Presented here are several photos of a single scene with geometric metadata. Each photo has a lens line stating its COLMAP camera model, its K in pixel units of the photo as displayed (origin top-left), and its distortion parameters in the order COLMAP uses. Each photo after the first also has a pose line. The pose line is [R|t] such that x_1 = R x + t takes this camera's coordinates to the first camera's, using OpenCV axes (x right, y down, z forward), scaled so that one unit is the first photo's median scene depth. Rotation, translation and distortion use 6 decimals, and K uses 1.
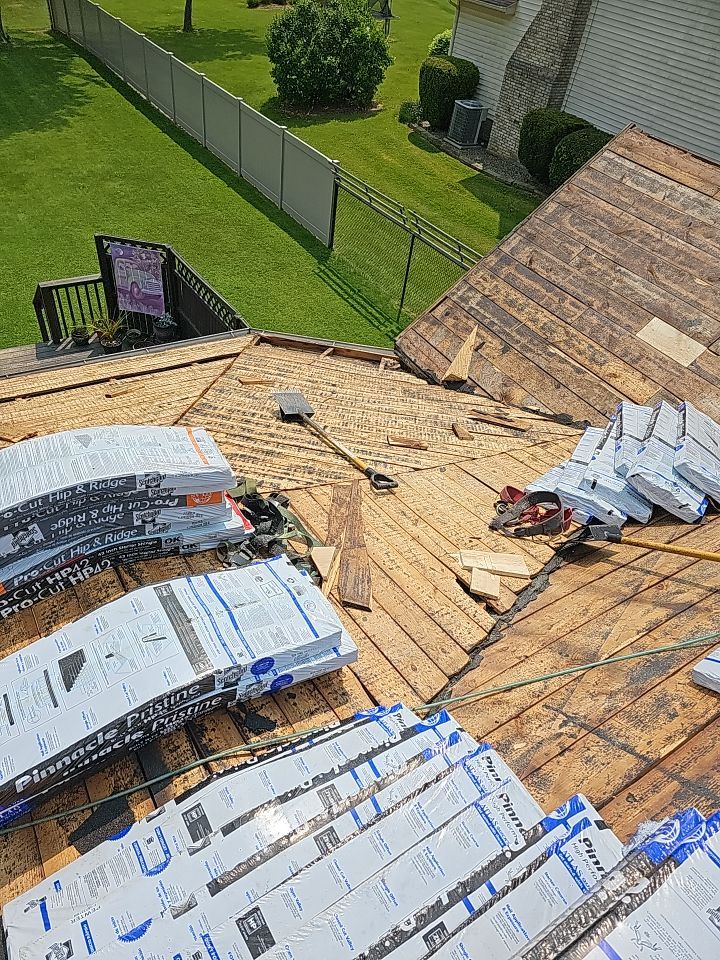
lens RADIAL K [[644.1, 0, 360.0], [0, 644.1, 480.0], [0, 0, 1]] dist [-0.000977, -0.000452]
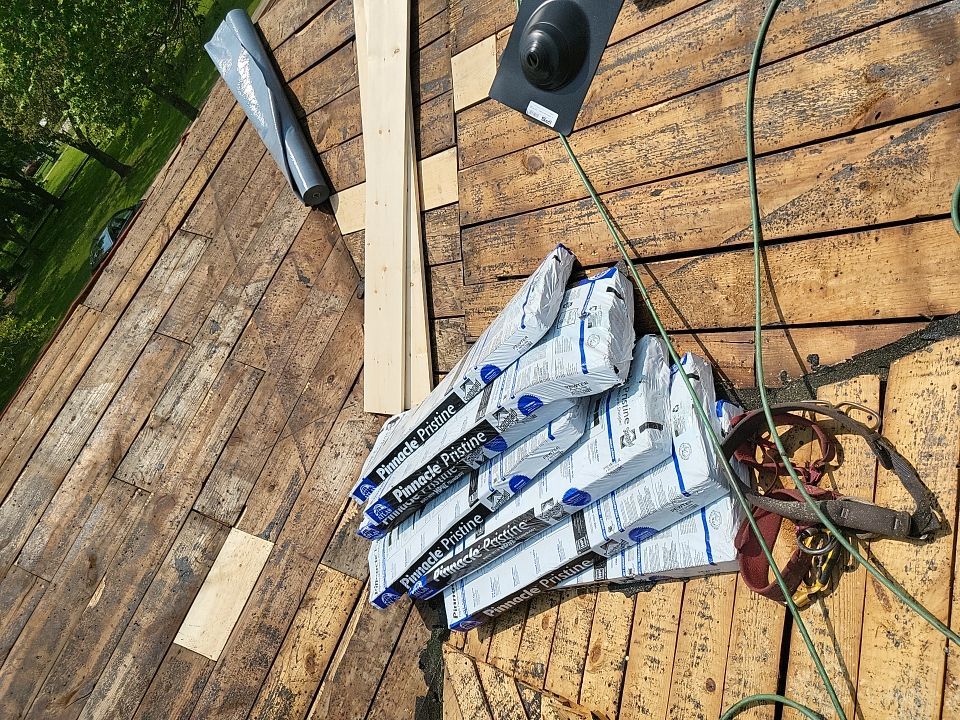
lens RADIAL K [[730.3, 0, 480.0], [0, 730.3, 360.0], [0, 0, 1]] dist [0.003604, 0.001707]
pose [[-0.419885, -0.503933, 0.754817, 0.025929], [0.905614, -0.177958, 0.384960, -0.224170], [-0.059668, 0.845211, 0.531091, 0.498853]]
